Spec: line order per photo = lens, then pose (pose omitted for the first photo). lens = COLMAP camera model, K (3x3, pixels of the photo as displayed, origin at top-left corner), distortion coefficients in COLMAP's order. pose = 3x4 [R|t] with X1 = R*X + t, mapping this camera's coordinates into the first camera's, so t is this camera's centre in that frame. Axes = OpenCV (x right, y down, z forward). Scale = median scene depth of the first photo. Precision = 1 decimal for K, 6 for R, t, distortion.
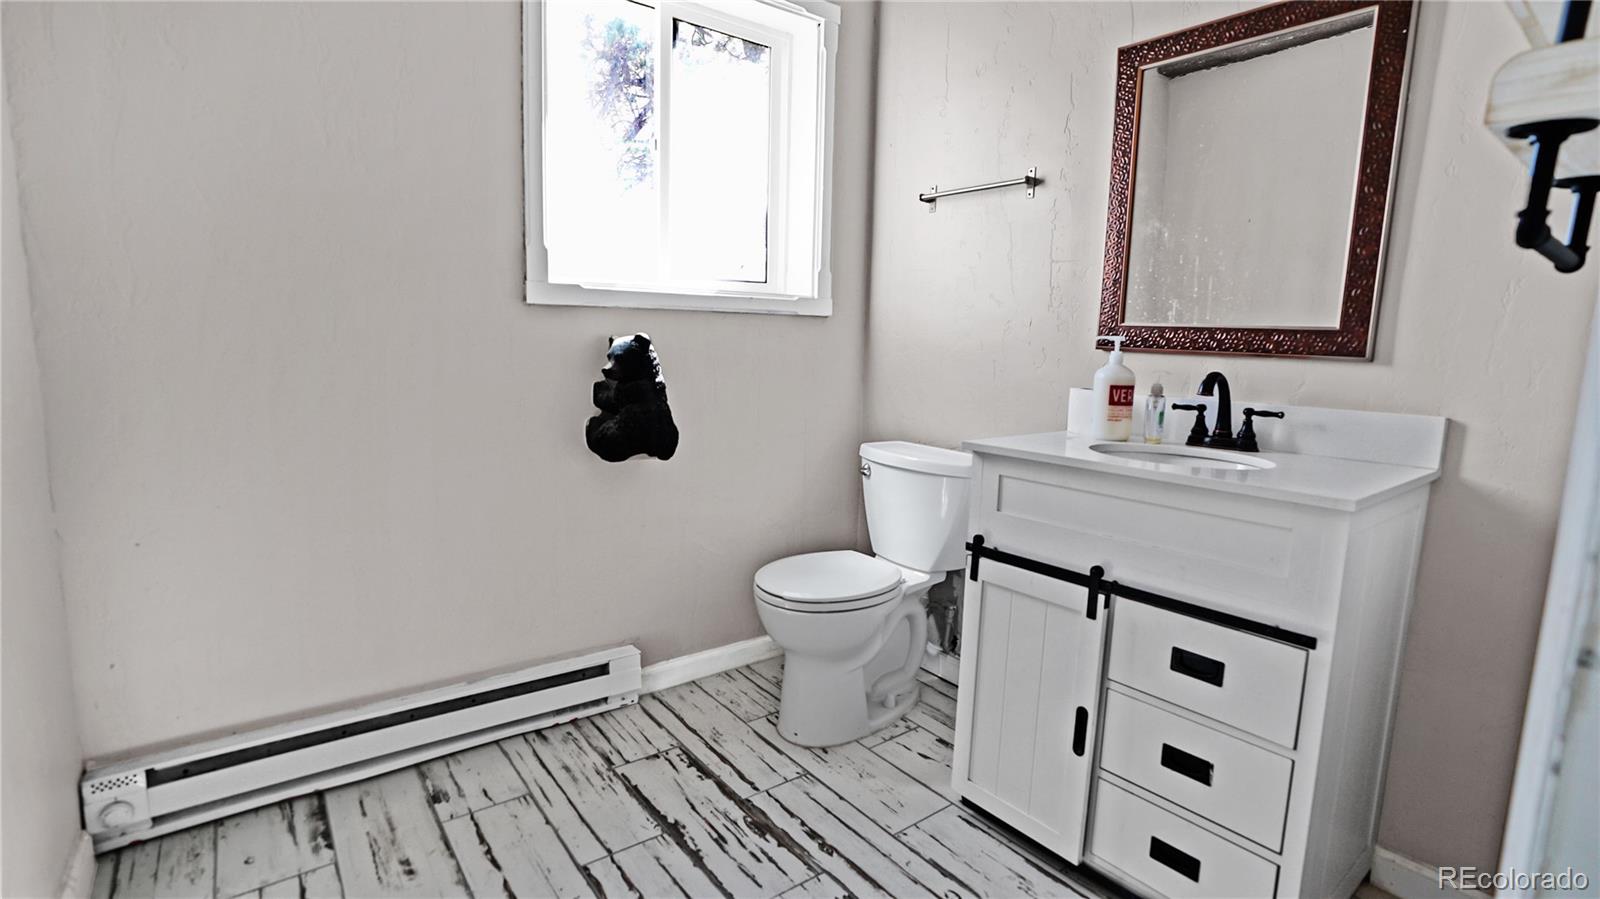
lens RADIAL K [[724.2, 0, 802.0], [0, 724.2, 450.2], [0, 0, 1]] dist [-0.016626, 0.000388]
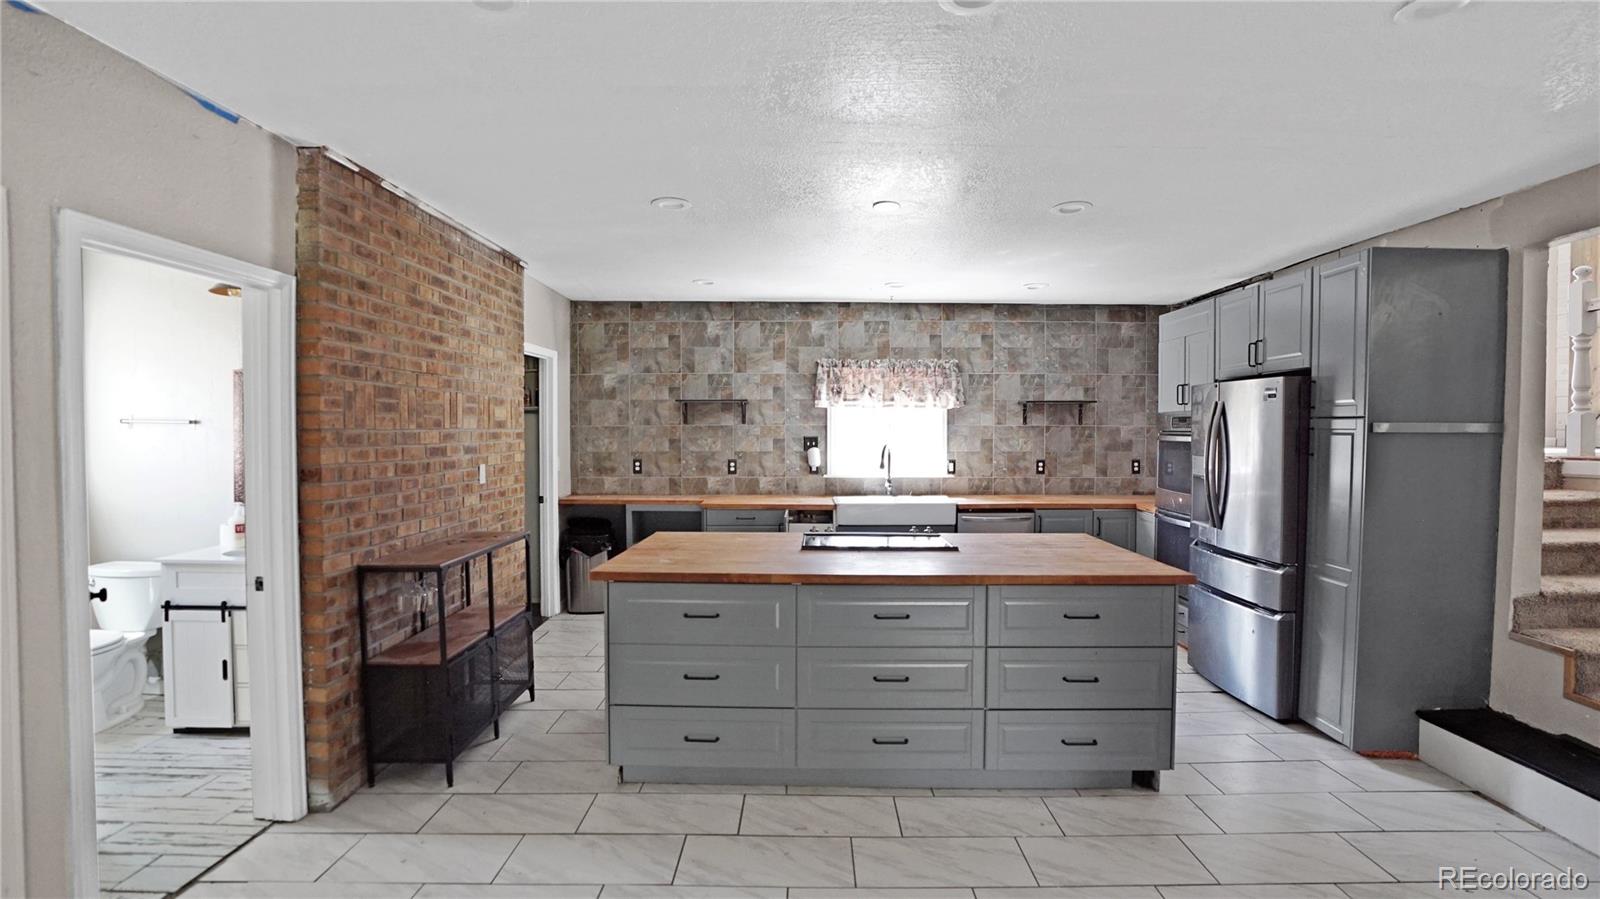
lens RADIAL K [[724.2, 0, 795.3], [0, 724.2, 445.5], [0, 0, 1]] dist [-0.016626, 0.000388]
pose [[0.620189, -0.046095, 0.783097, -0.254851], [0.120191, 0.992069, -0.036792, -0.041881], [-0.775190, 0.116939, 0.620810, -1.898151]]
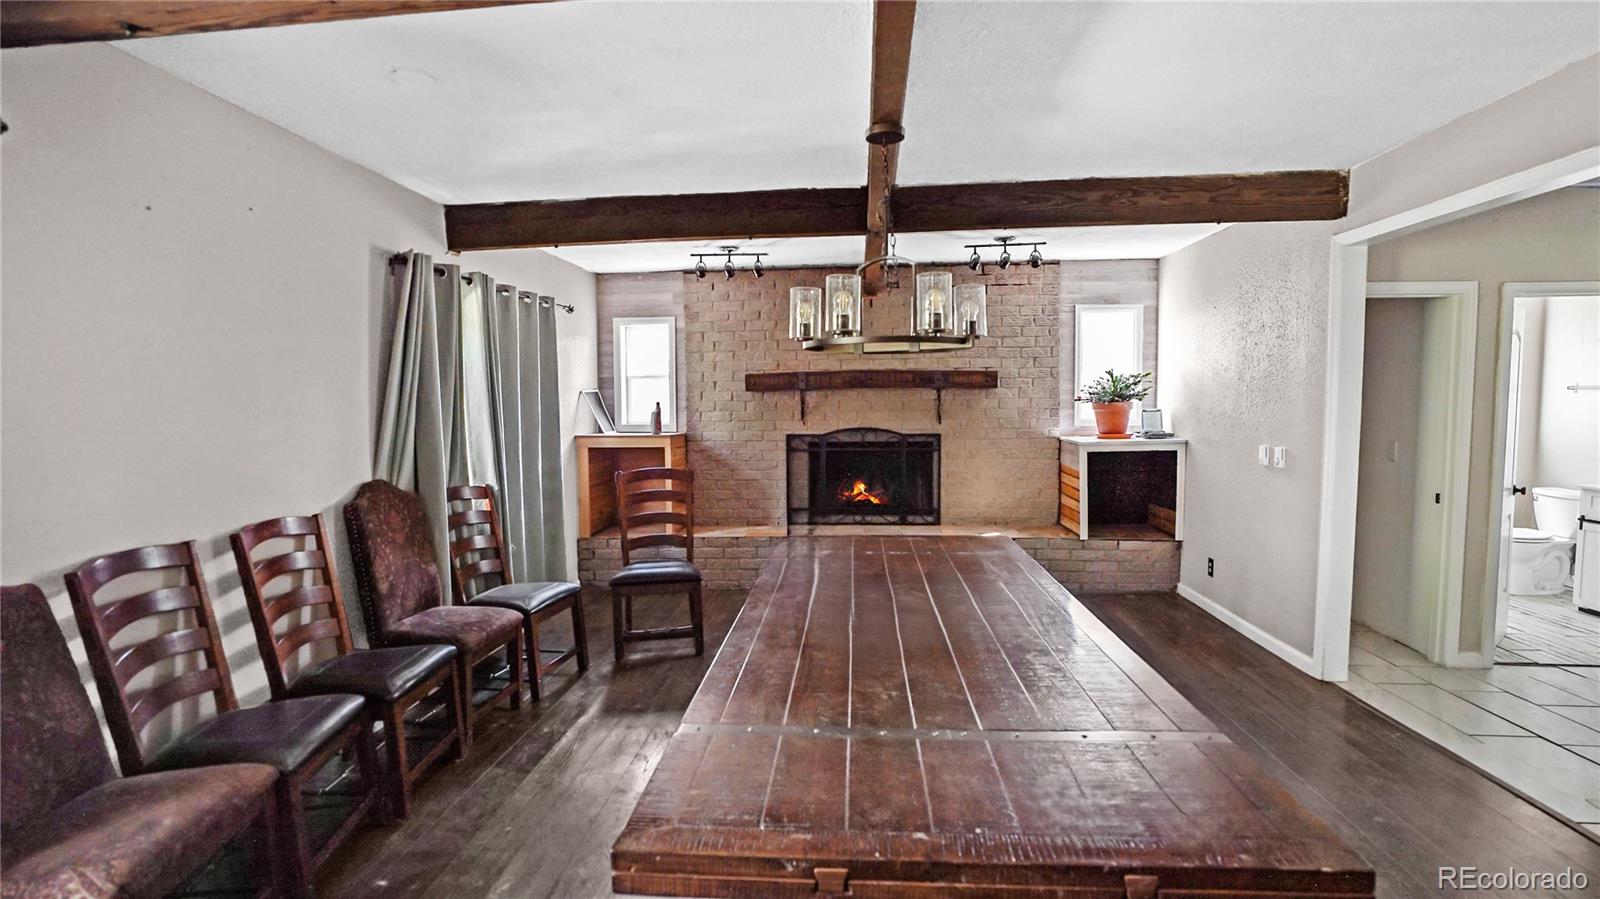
lens RADIAL K [[724.2, 0, 796.8], [0, 724.2, 454.1], [0, 0, 1]] dist [-0.016626, 0.000388]
pose [[0.743002, 0.005963, -0.669263, -0.226521], [-0.050627, 0.997596, -0.047317, 0.170143], [0.667372, 0.069039, 0.741518, -3.538756]]
